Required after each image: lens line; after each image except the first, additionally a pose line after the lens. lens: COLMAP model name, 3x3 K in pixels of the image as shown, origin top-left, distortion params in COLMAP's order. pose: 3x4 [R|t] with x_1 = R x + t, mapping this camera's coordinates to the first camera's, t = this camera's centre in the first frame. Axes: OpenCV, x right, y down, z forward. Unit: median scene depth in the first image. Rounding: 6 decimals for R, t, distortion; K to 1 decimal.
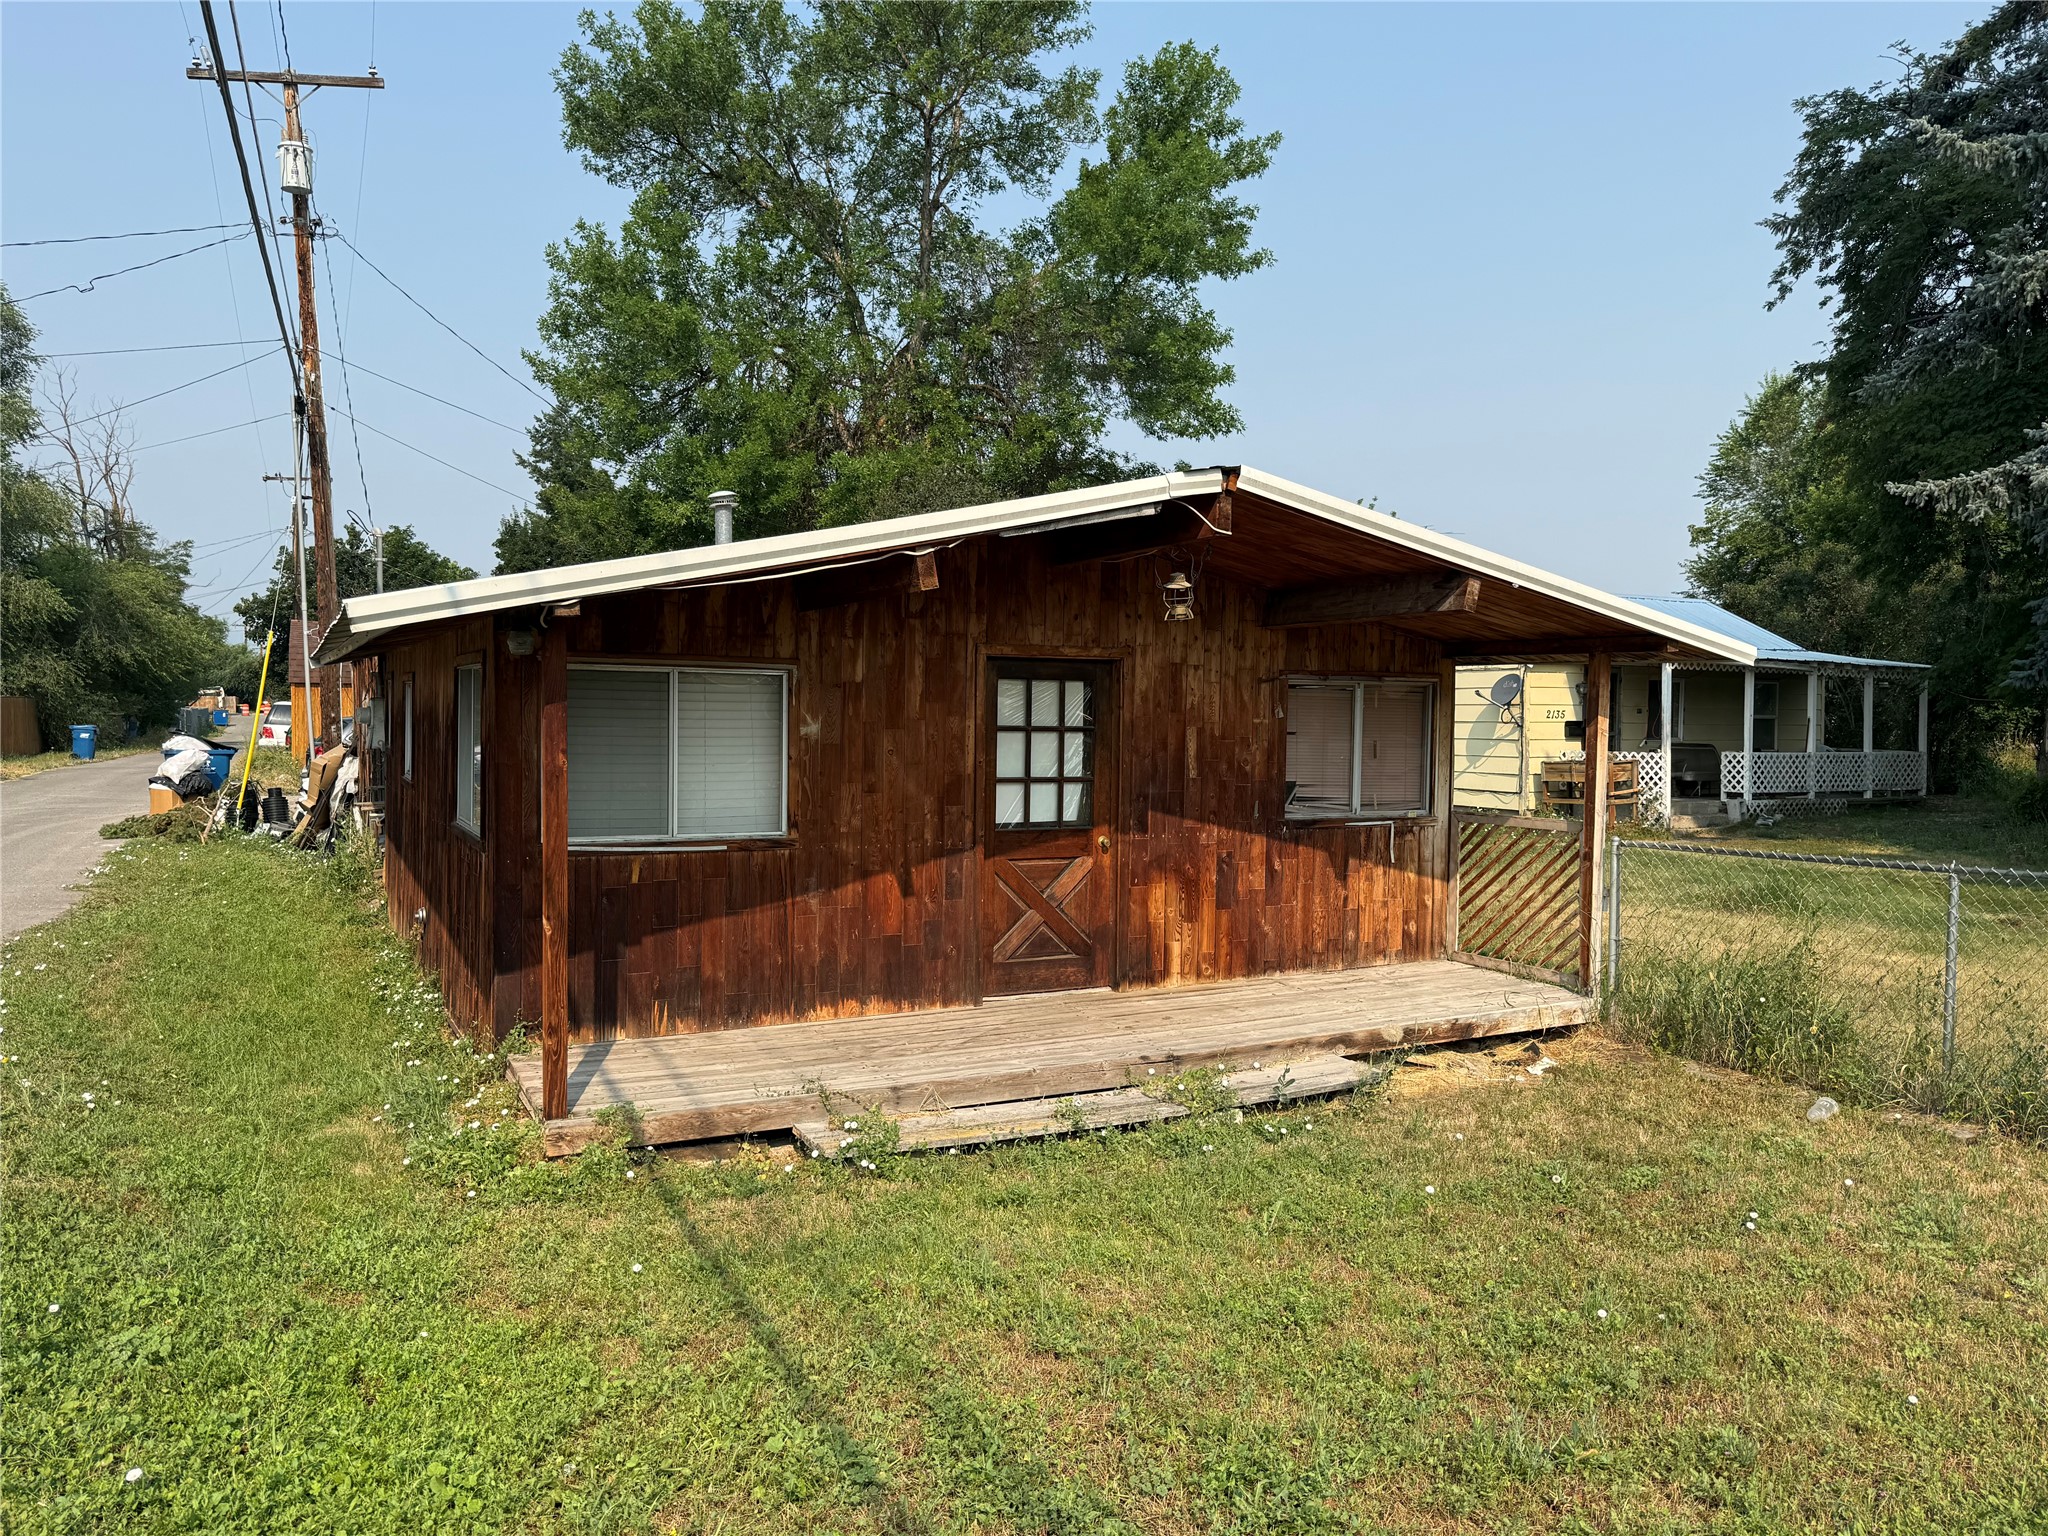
lens RADIAL K [[1453.6, 0, 1024.0], [0, 1453.6, 768.0], [0, 0, 1]] dist [0.094768, -0.137415]
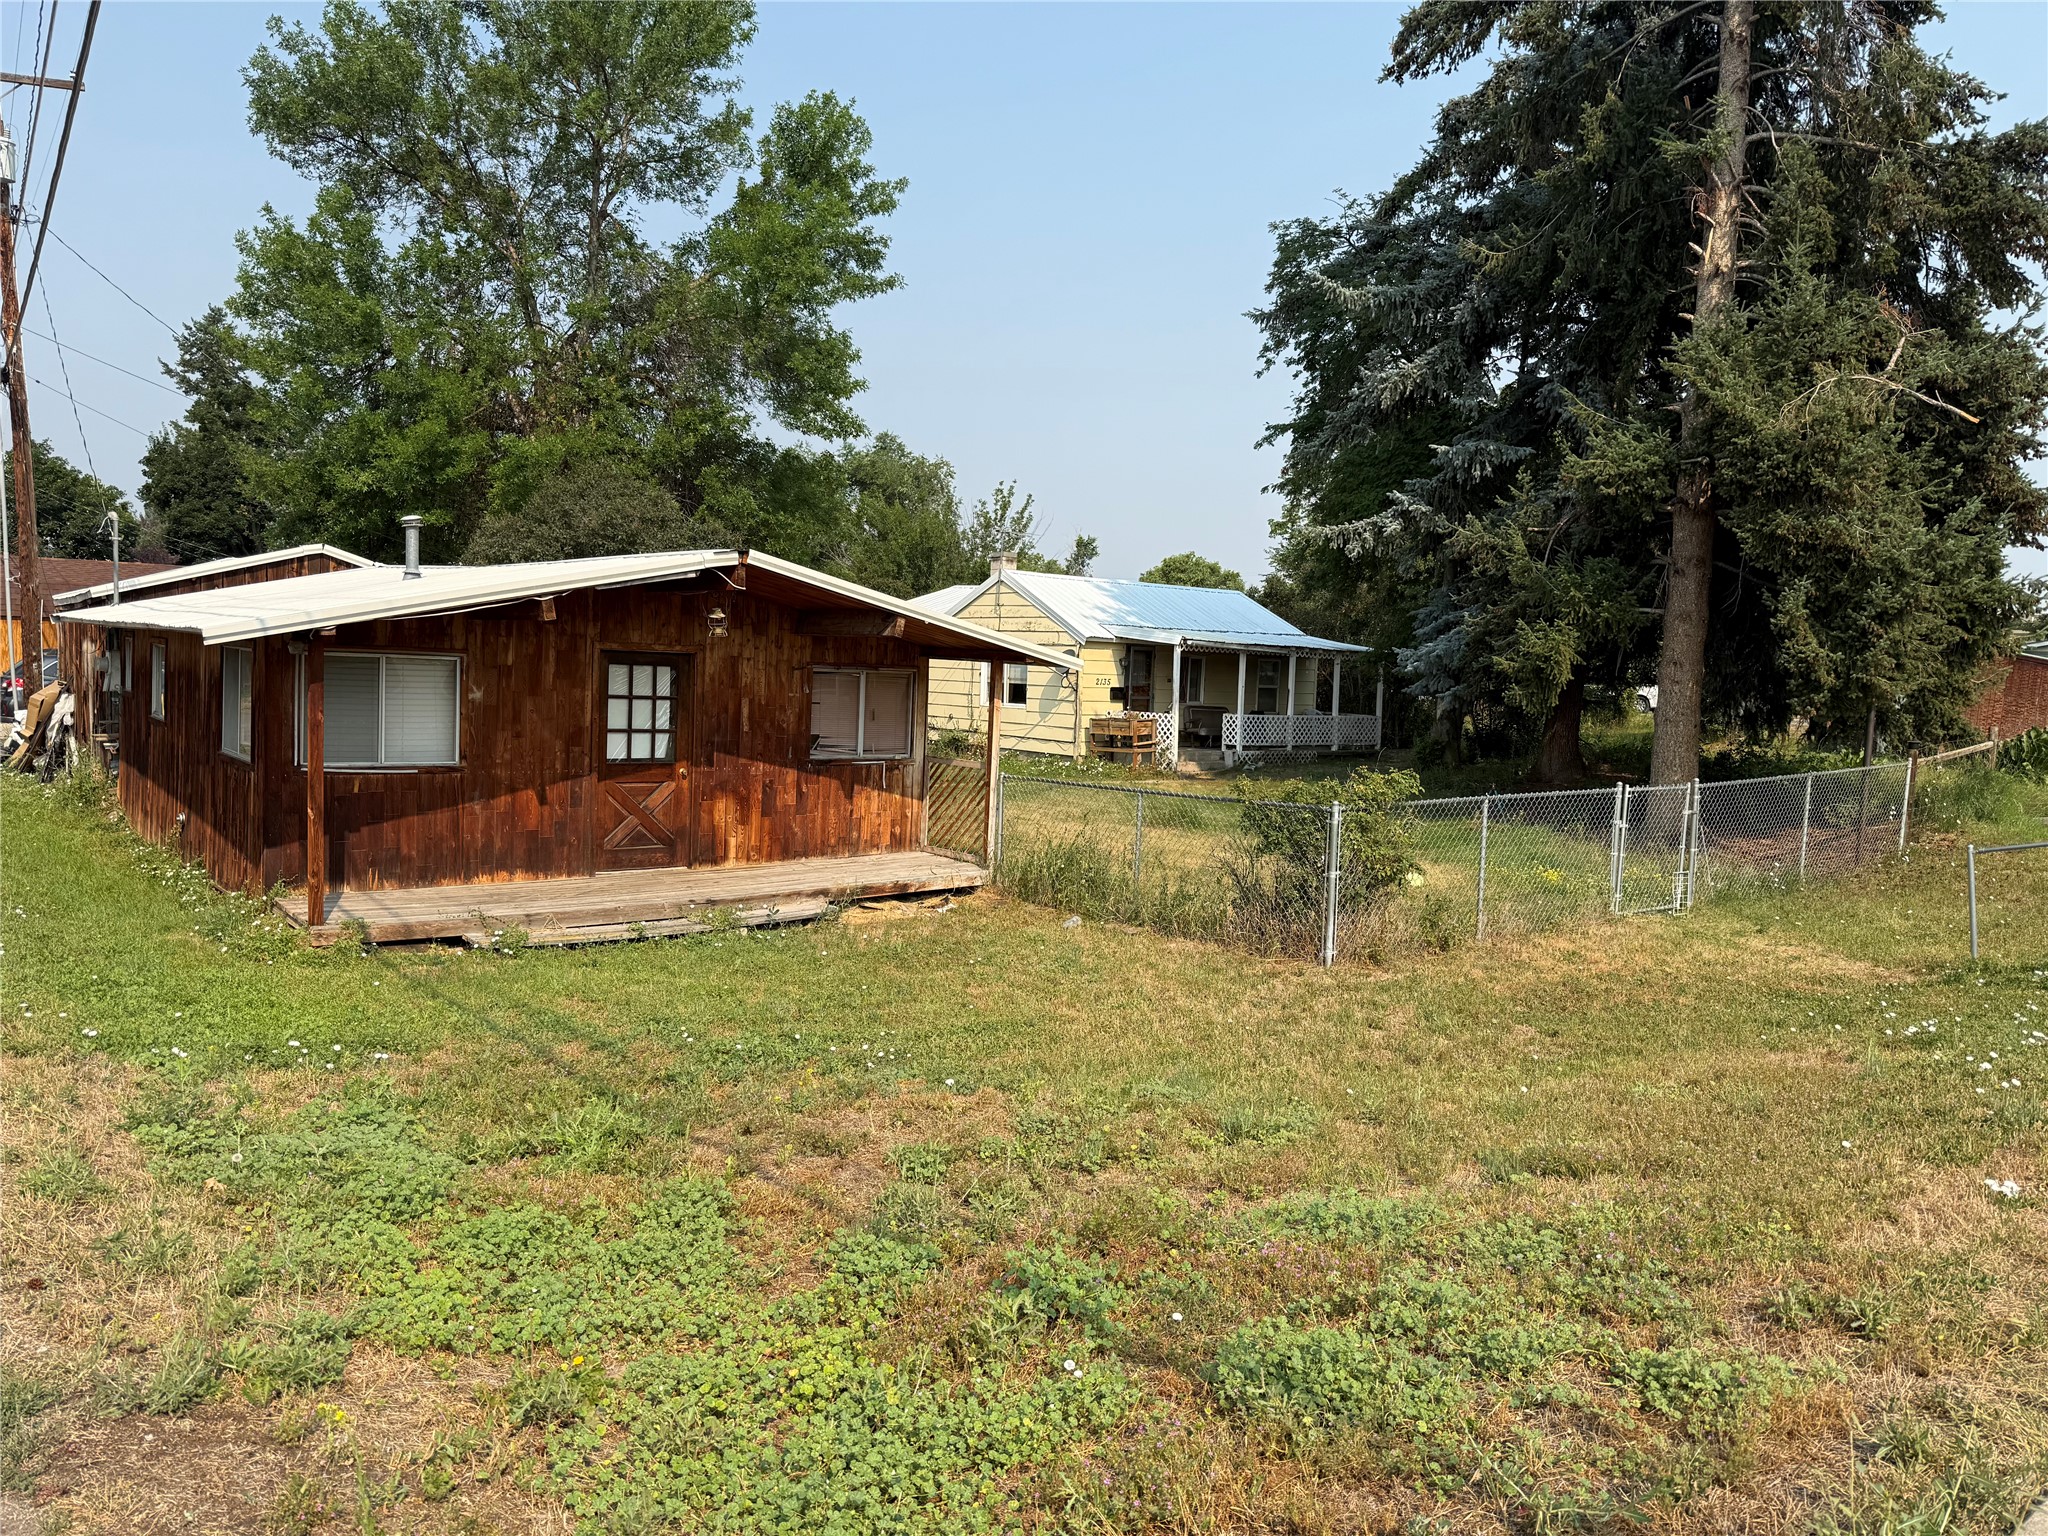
lens RADIAL K [[1437.4, 0, 1024.0], [0, 1437.4, 768.0], [0, 0, 1]] dist [0.152776, -0.265077]
pose [[0.978542, 0.013868, 0.205578, 0.082842], [-0.022252, 0.999010, 0.038528, -0.018044], [-0.204840, -0.042276, 0.977882, -0.507107]]
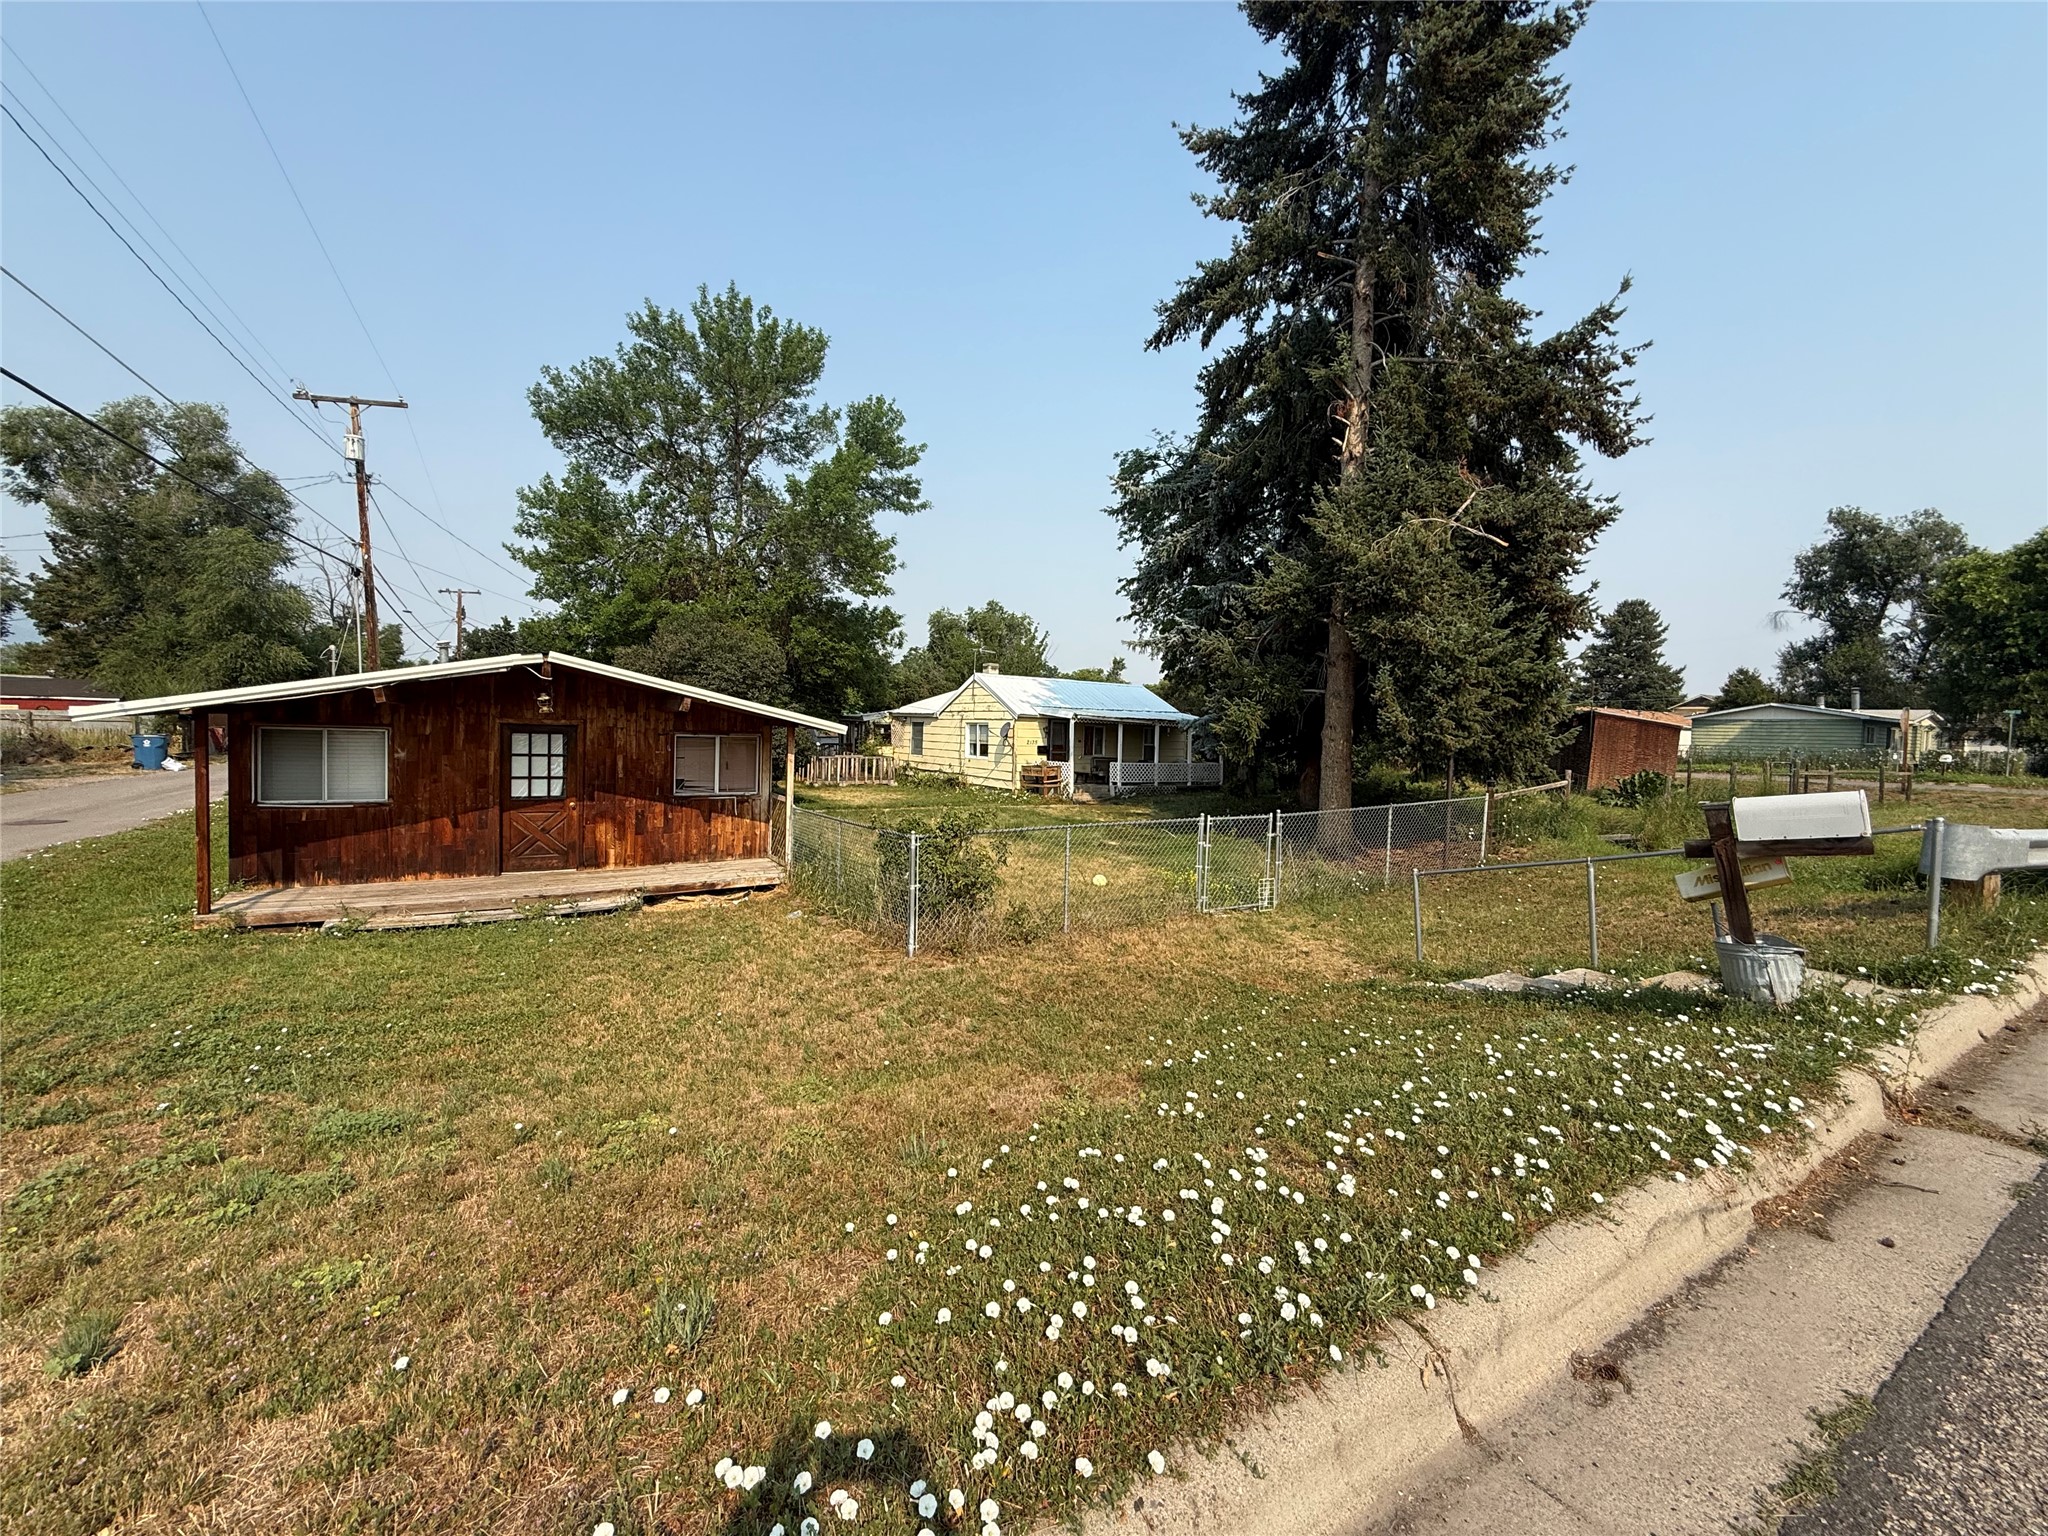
lens RADIAL K [[821.1, 0, 1024.0], [0, 821.1, 768.0], [0, 0, 1]] dist [-0.000491, -0.000070]
pose [[0.995865, 0.015498, 0.089512, 0.573533], [-0.016478, 0.999812, 0.010216, -0.028512], [-0.089337, -0.011649, 0.995933, -0.302576]]
